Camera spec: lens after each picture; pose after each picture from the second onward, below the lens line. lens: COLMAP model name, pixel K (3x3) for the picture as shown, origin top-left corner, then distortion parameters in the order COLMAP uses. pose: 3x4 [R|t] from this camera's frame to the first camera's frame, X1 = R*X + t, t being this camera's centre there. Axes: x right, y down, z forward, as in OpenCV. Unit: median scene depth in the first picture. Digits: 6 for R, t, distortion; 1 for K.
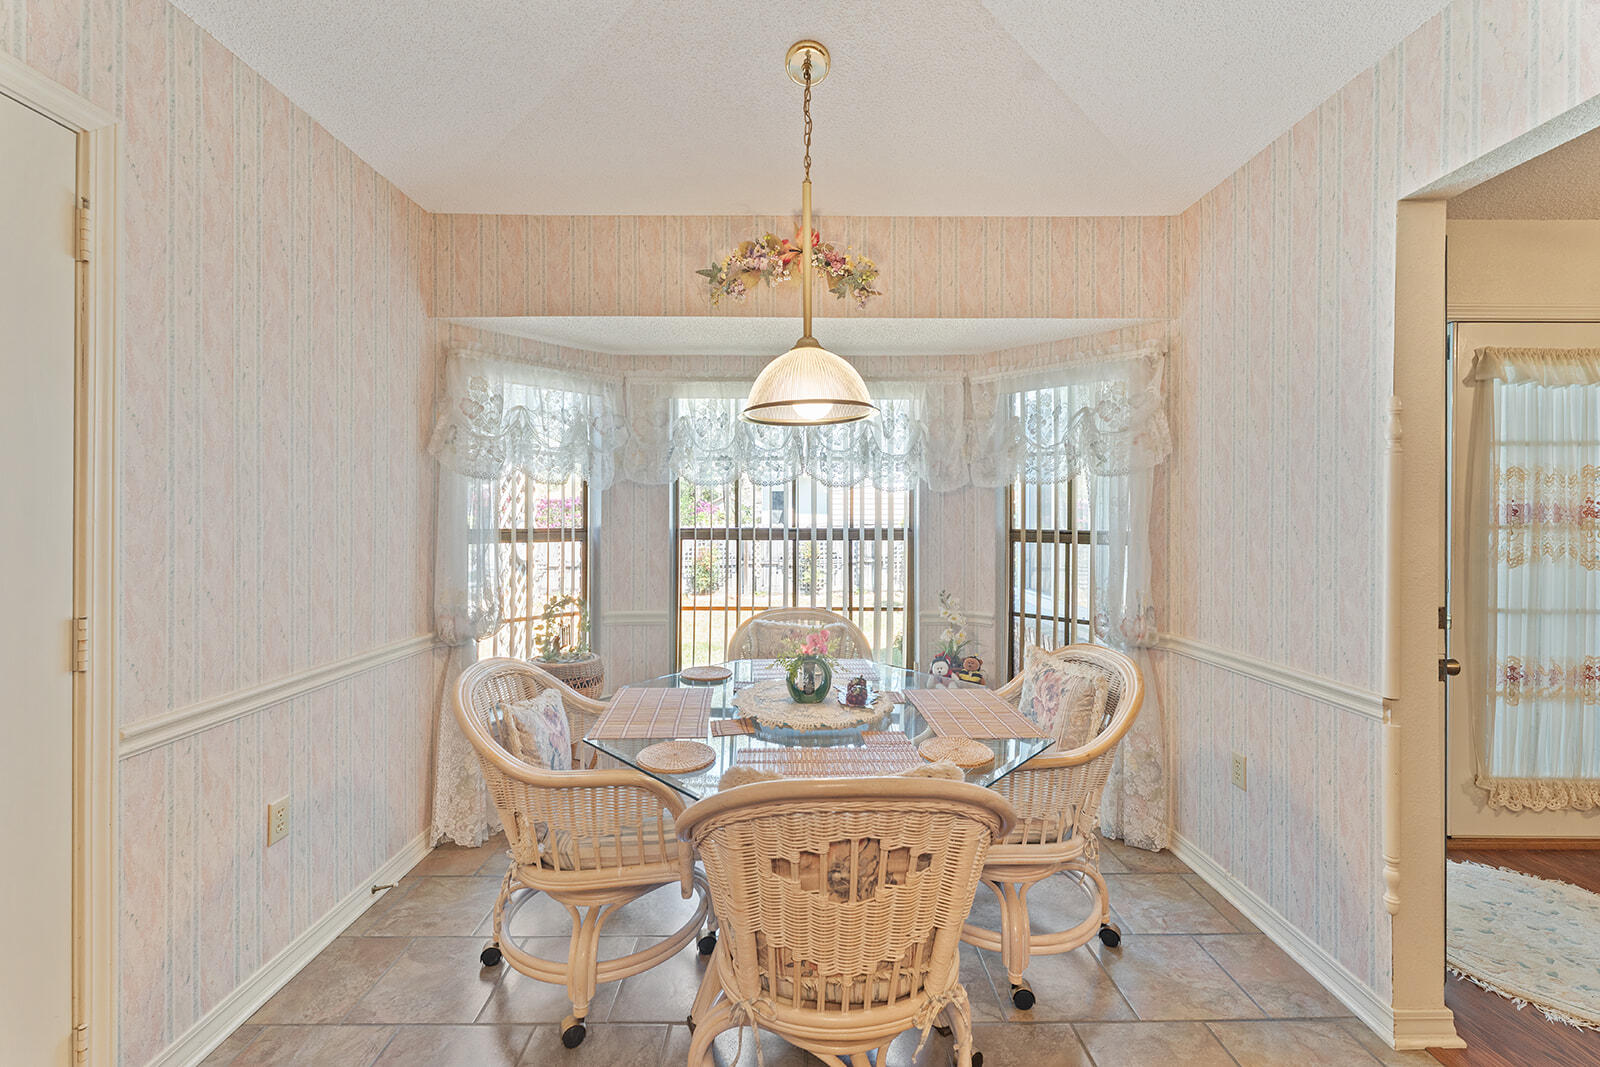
lens RADIAL K [[660.9, 0, 800.0], [0, 660.9, 533.5], [0, 0, 1]] dist [-0.000184, -0.000004]
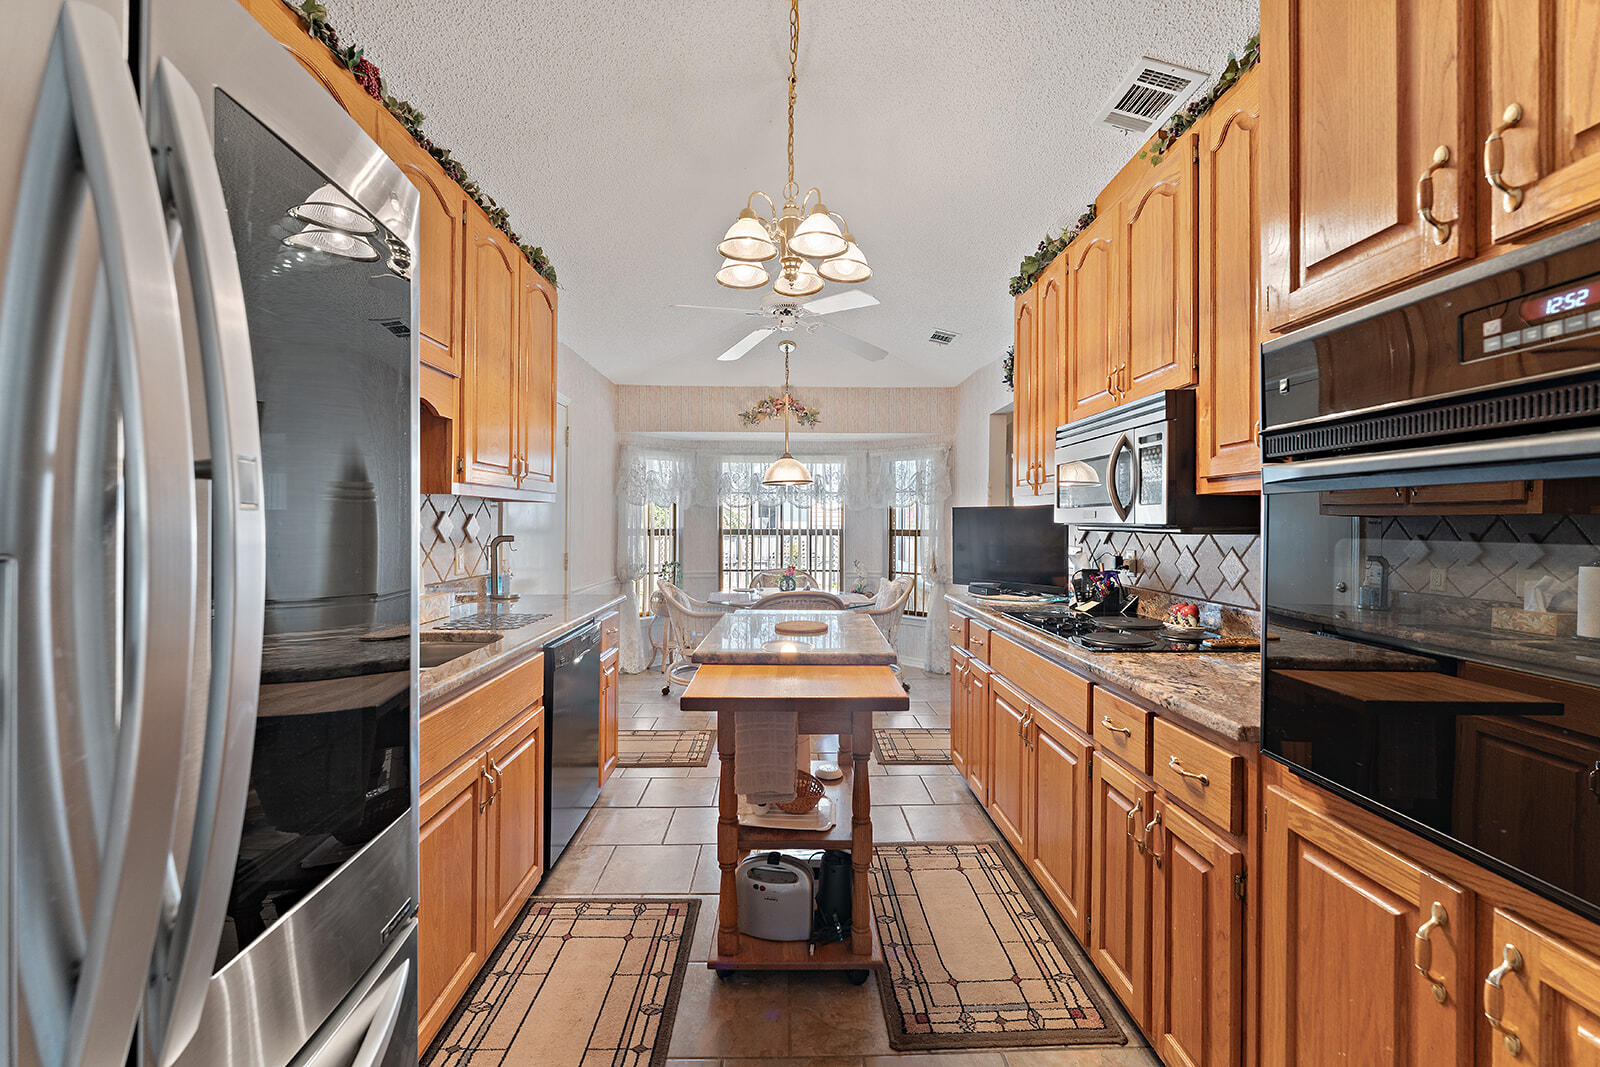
lens RADIAL K [[660.9, 0, 800.0], [0, 660.9, 533.5], [0, 0, 1]] dist [-0.000184, -0.000004]
pose [[0.999706, 0.000490, 0.024238, -0.001138], [-0.000183, 0.999920, -0.012654, 0.030913], [-0.024242, 0.012646, 0.999626, -0.987444]]
